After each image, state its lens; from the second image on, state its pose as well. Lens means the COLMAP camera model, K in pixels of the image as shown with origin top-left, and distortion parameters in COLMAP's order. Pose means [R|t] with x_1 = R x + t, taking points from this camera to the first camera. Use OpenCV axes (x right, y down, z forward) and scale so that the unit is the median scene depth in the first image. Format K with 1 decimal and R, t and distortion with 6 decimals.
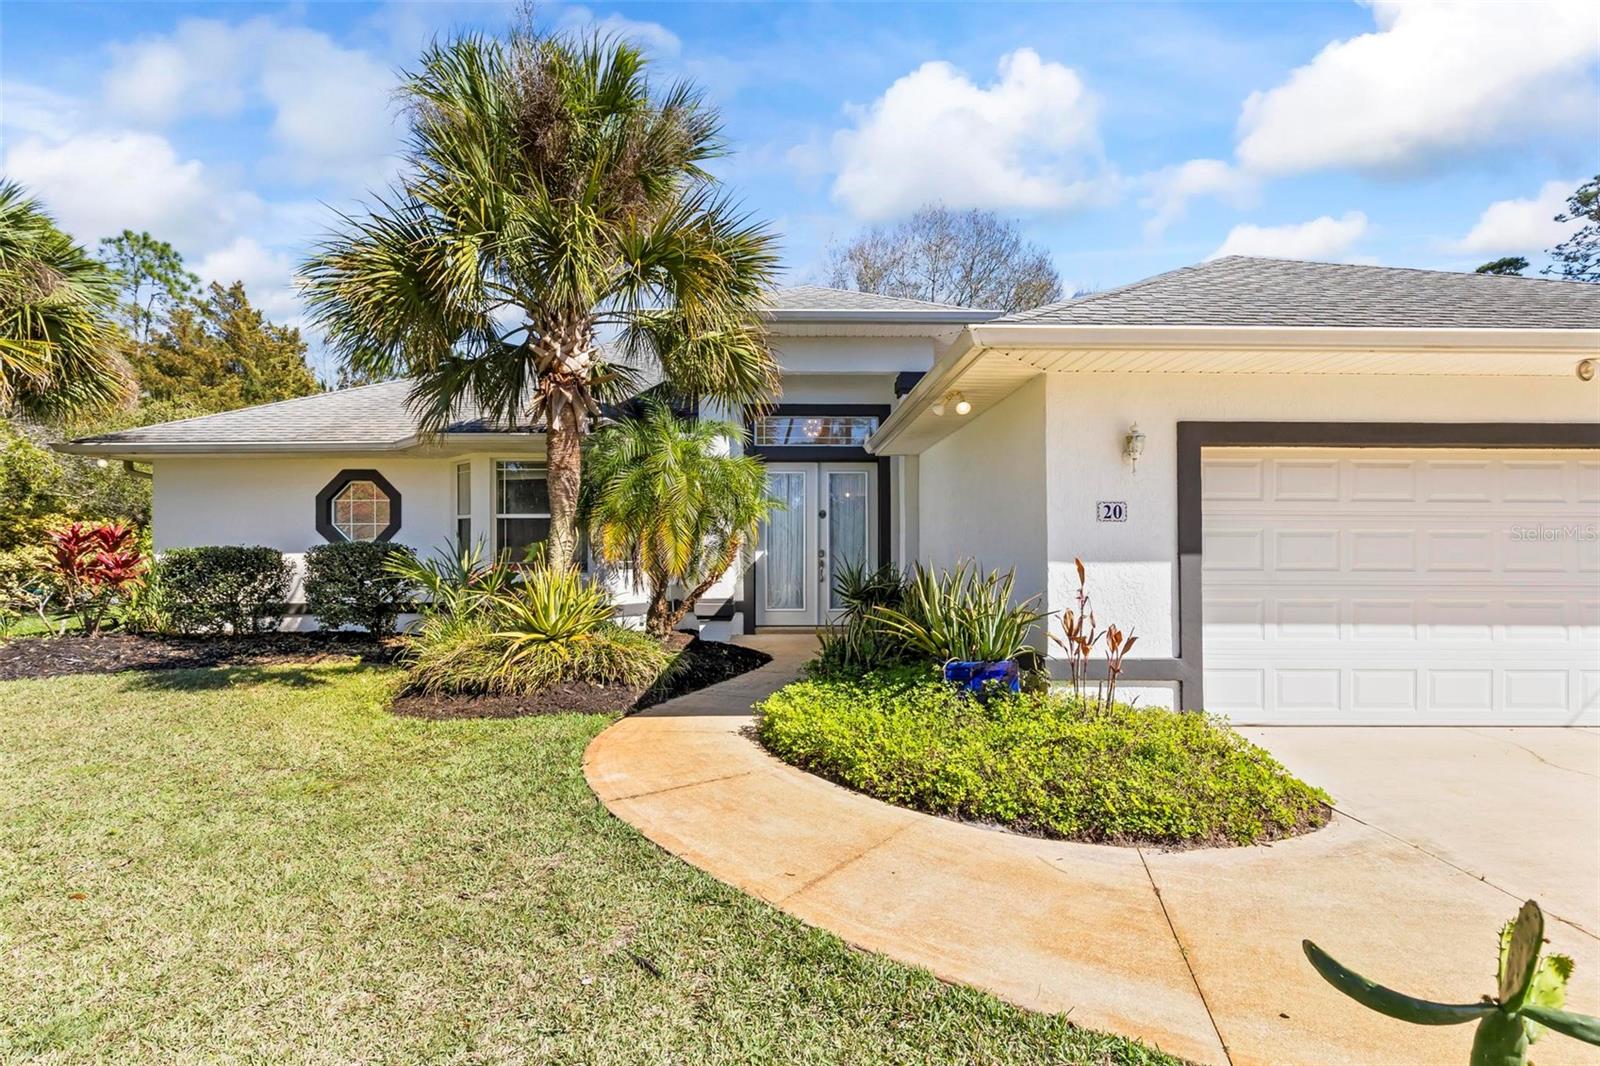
lens RADIAL K [[756.9, 0, 802.7], [0, 756.9, 521.1], [0, 0, 1]] dist [-0.001784, 0.002017]
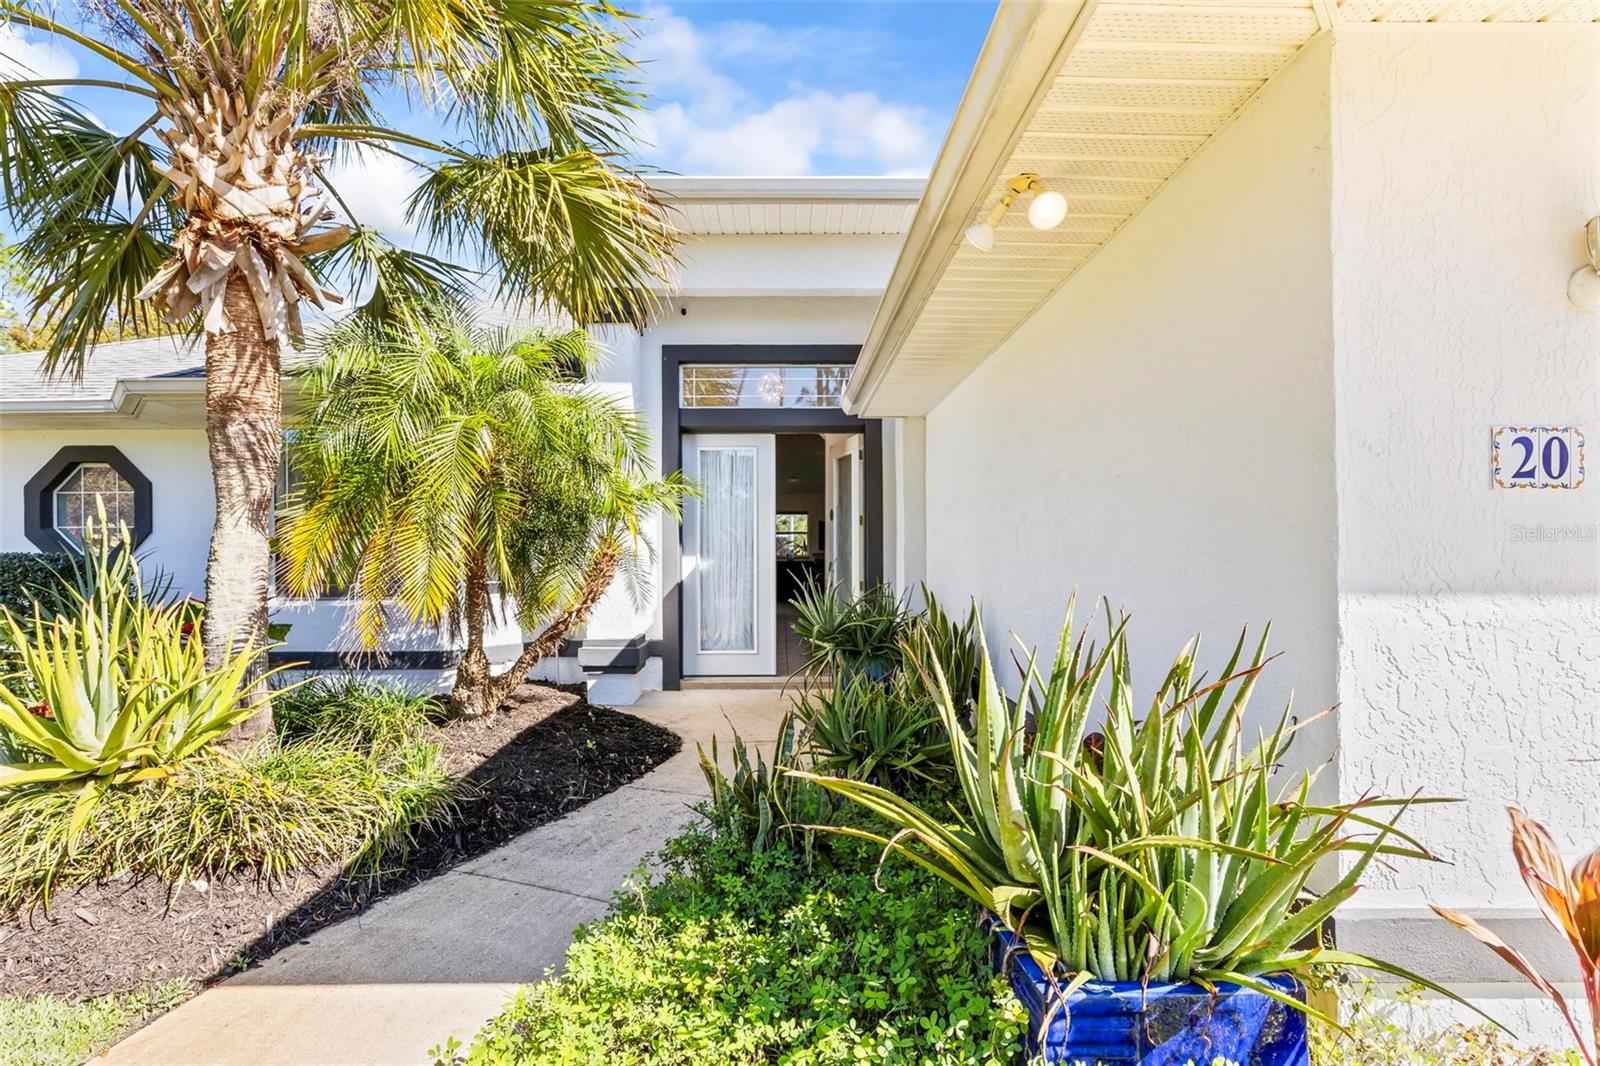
lens RADIAL K [[756.9, 0, 795.8], [0, 756.9, 547.1], [0, 0, 1]] dist [-0.001784, 0.002017]
pose [[0.999930, -0.003640, -0.011295, 0.050720], [0.003894, 0.999738, 0.022562, 0.009163], [0.011210, -0.022604, 0.999682, 0.358575]]
